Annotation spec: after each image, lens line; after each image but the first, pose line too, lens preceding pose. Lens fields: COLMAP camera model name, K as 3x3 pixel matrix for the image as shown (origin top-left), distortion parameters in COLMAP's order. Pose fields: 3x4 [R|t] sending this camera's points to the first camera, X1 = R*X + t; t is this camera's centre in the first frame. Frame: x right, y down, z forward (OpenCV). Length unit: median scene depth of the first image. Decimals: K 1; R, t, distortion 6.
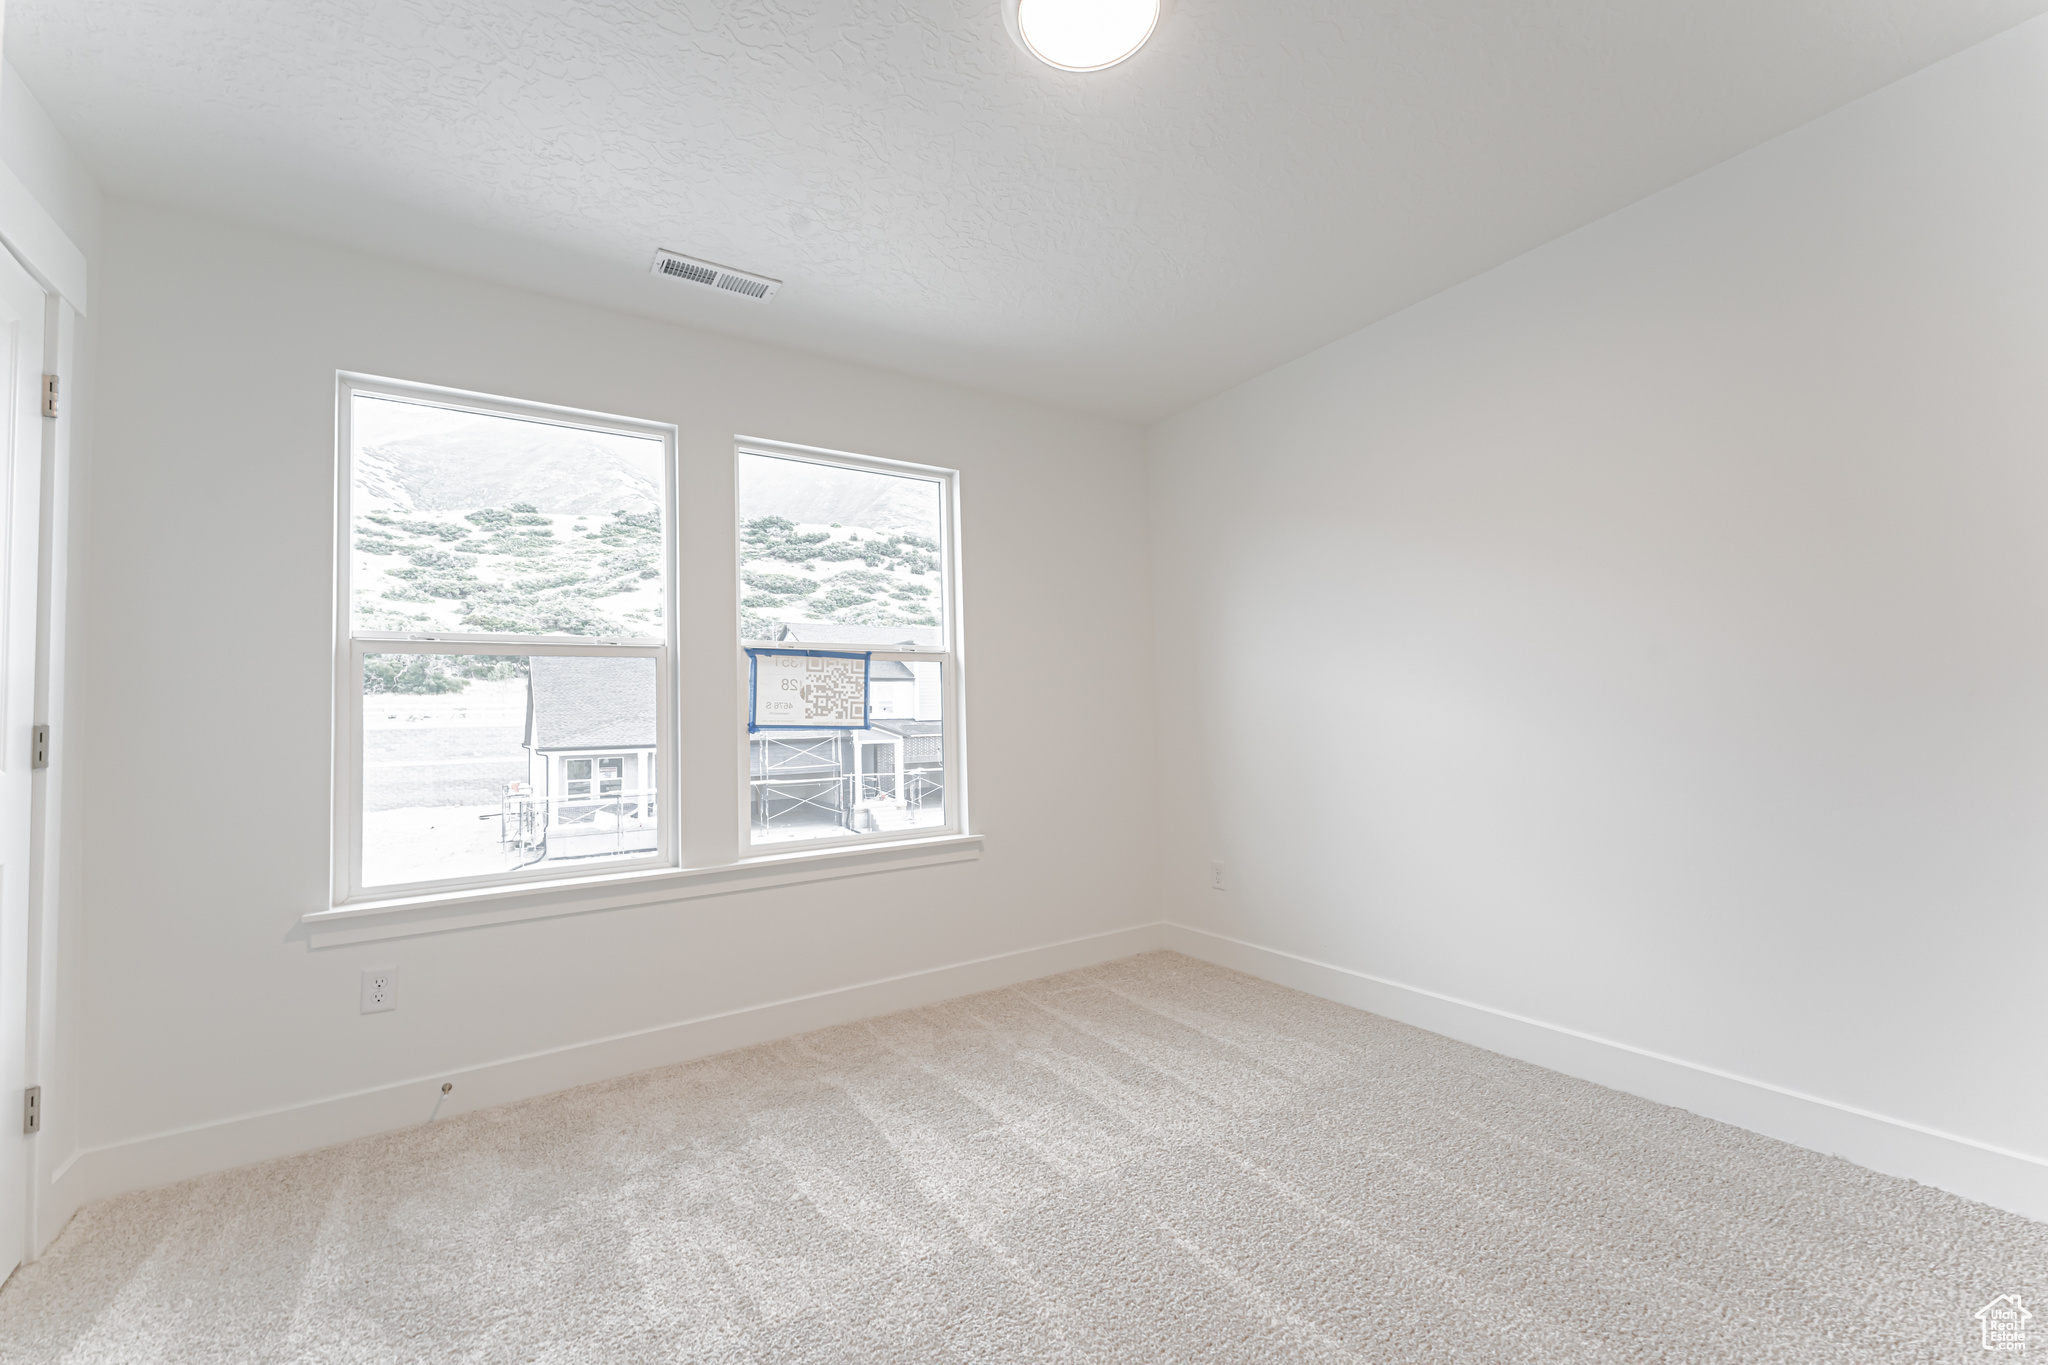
lens RADIAL K [[819.6, 0, 1024.0], [0, 819.6, 682.5], [0, 0, 1]] dist [0.001564, 0.000574]
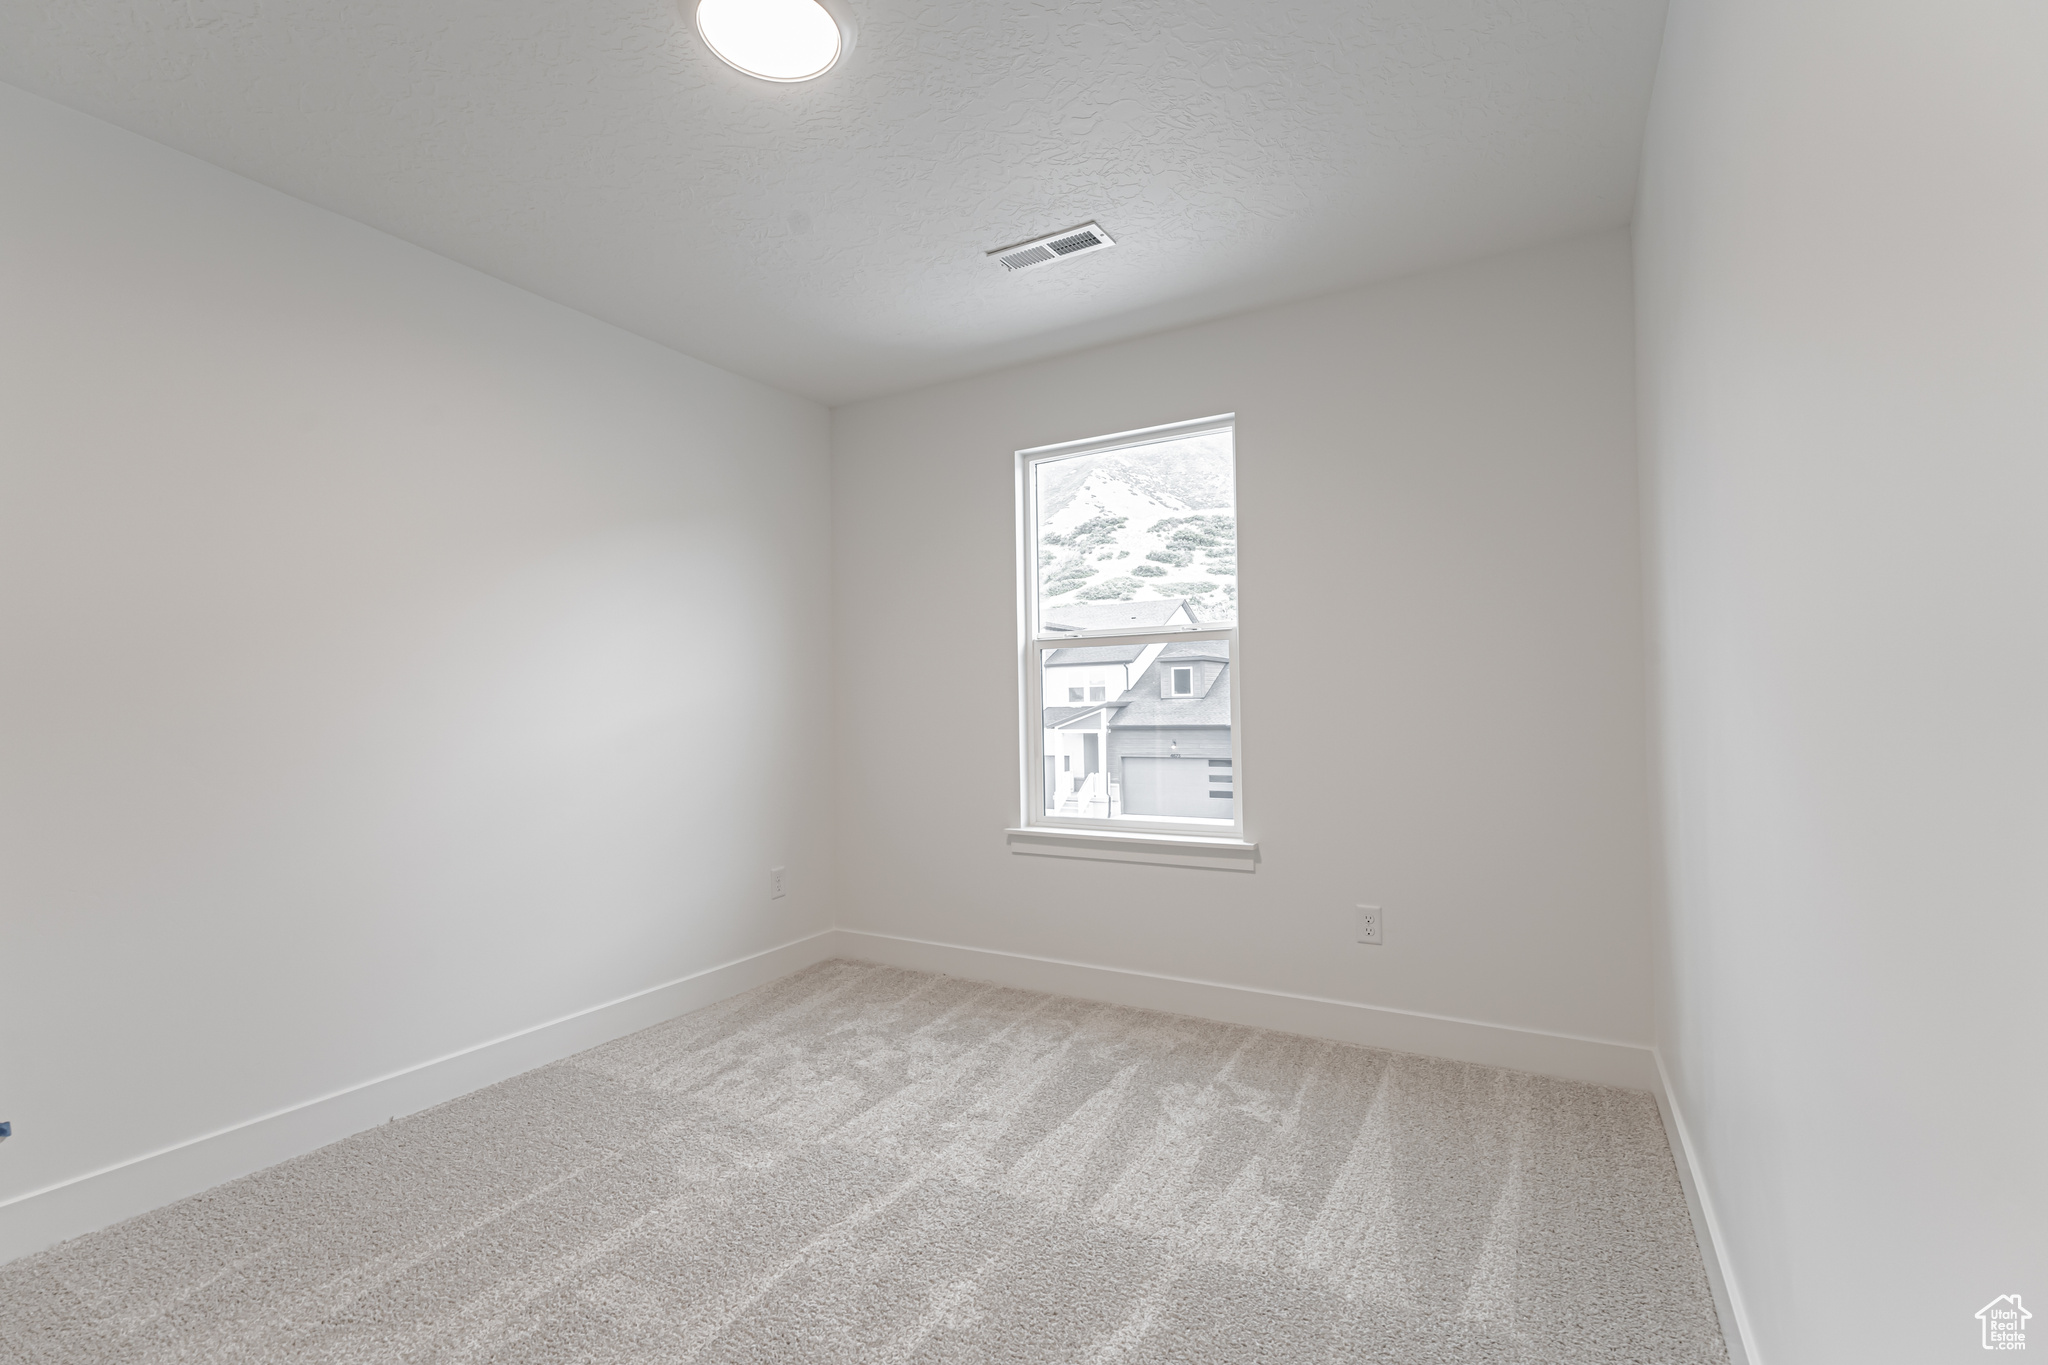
lens RADIAL K [[840.4, 0, 1024.0], [0, 840.4, 682.5], [0, 0, 1]] dist [-0.000422, -0.000007]
pose [[0.493184, -0.004363, -0.869914, 0.446936], [0.034273, 0.999308, 0.014419, 0.000036], [0.869250, -0.036926, 0.492992, 0.285036]]
